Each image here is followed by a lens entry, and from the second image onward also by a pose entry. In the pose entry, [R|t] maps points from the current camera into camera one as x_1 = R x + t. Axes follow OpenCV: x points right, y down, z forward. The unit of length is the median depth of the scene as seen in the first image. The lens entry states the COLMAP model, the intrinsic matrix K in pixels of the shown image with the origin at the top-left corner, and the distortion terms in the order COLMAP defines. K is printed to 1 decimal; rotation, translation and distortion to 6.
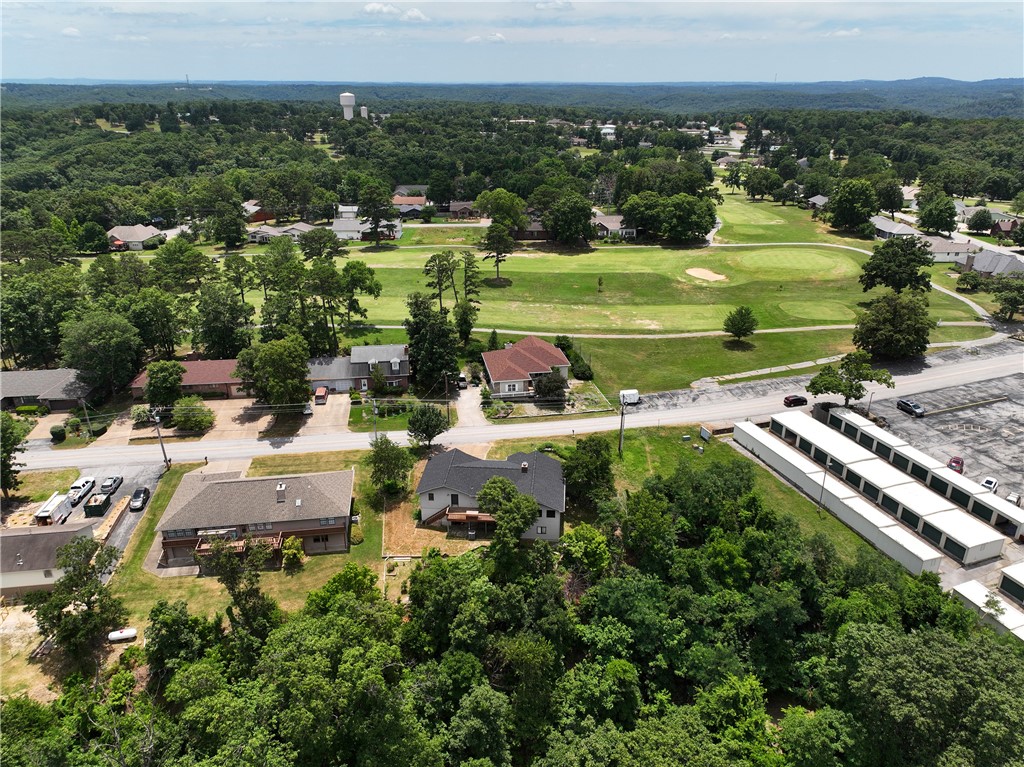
lens RADIAL K [[718.8, 0, 512.0], [0, 718.8, 383.5], [0, 0, 1]] dist [0.005676, 0.008946]
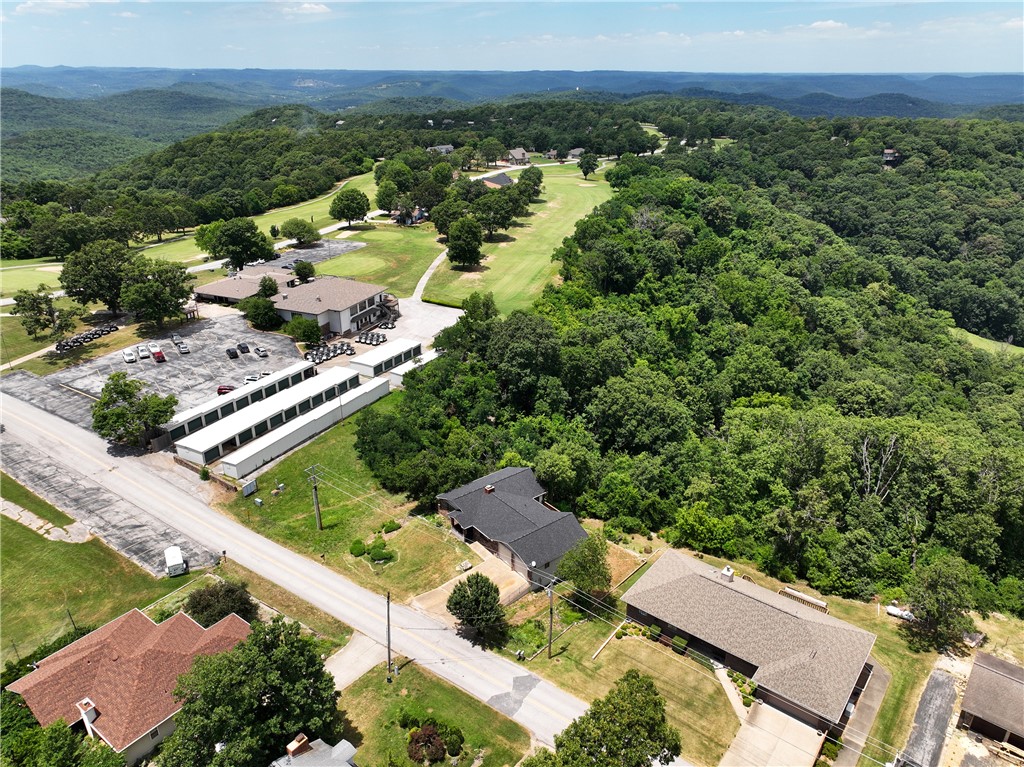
lens RADIAL K [[718.8, 0, 512.0], [0, 718.8, 383.5], [0, 0, 1]] dist [0.005676, 0.008946]
pose [[-0.679791, -0.297669, 0.670282, -0.453866], [0.285340, 0.734578, 0.615611, -0.429773], [-0.675622, 0.609745, -0.414422, 0.971477]]
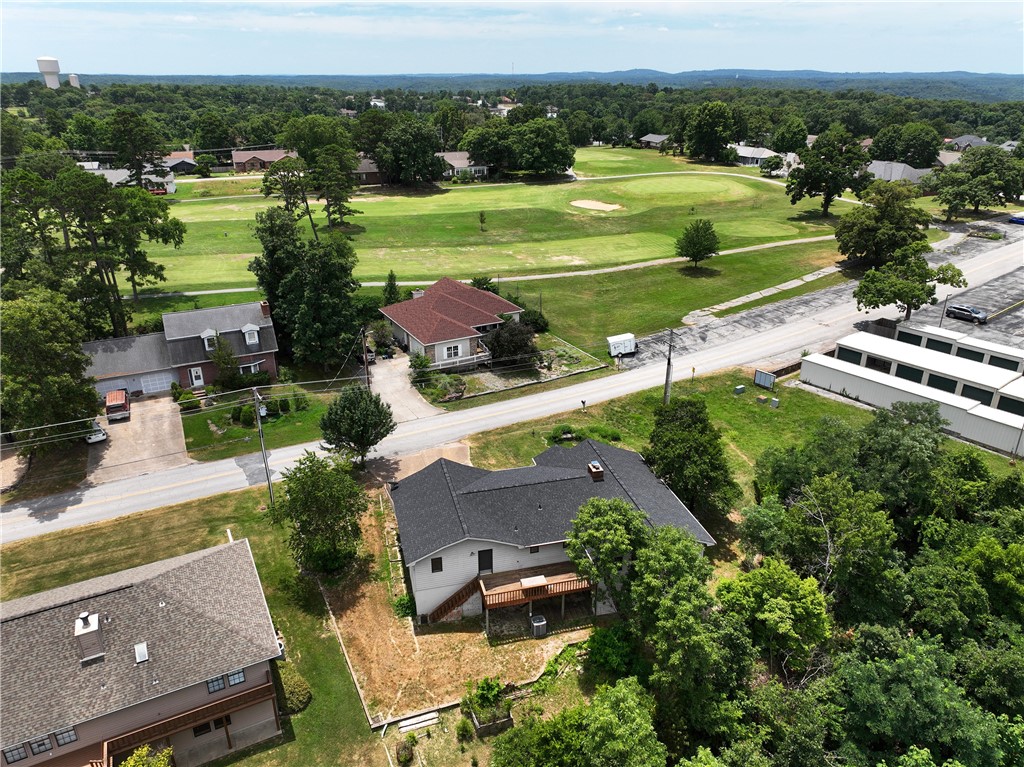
lens RADIAL K [[718.8, 0, 512.0], [0, 718.8, 383.5], [0, 0, 1]] dist [0.005676, 0.008946]
pose [[0.945263, -0.130388, 0.299128, -0.142574], [0.128345, 0.991374, 0.026553, 0.023442], [-0.300010, 0.013292, 0.953843, 0.389570]]
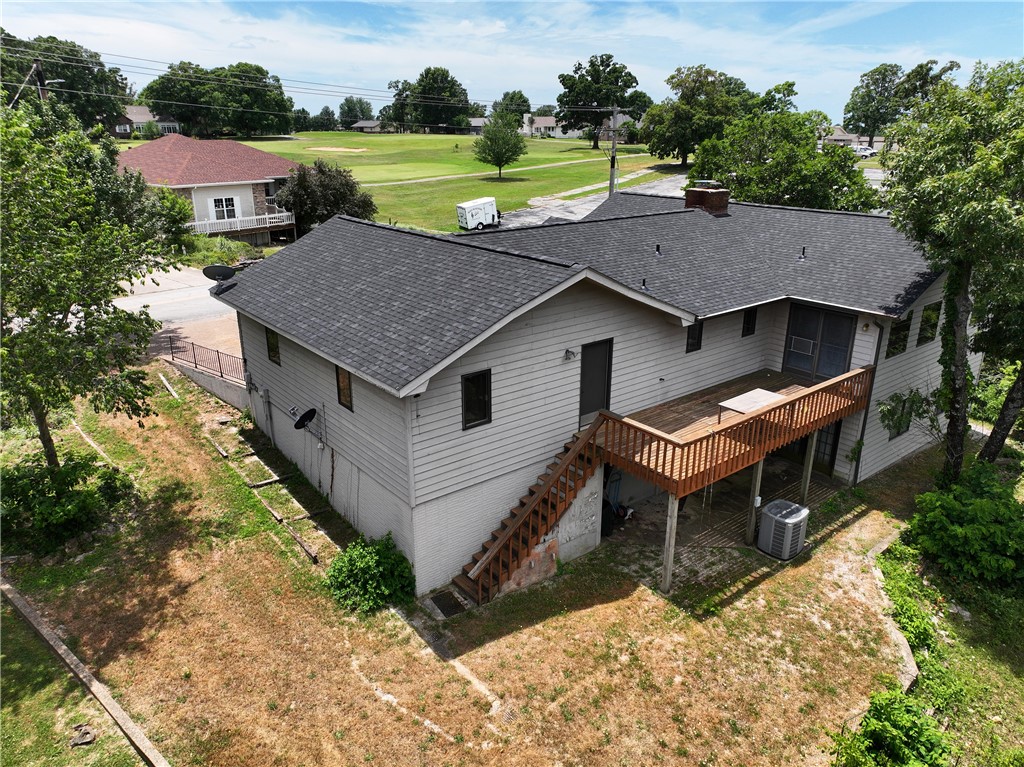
lens RADIAL K [[718.8, 0, 512.0], [0, 718.8, 383.5], [0, 0, 1]] dist [0.005676, 0.008946]
pose [[0.726388, -0.226143, 0.649014, -0.146786], [0.264152, 0.963646, 0.040130, 0.111688], [-0.634495, 0.142289, 0.759717, 0.656954]]
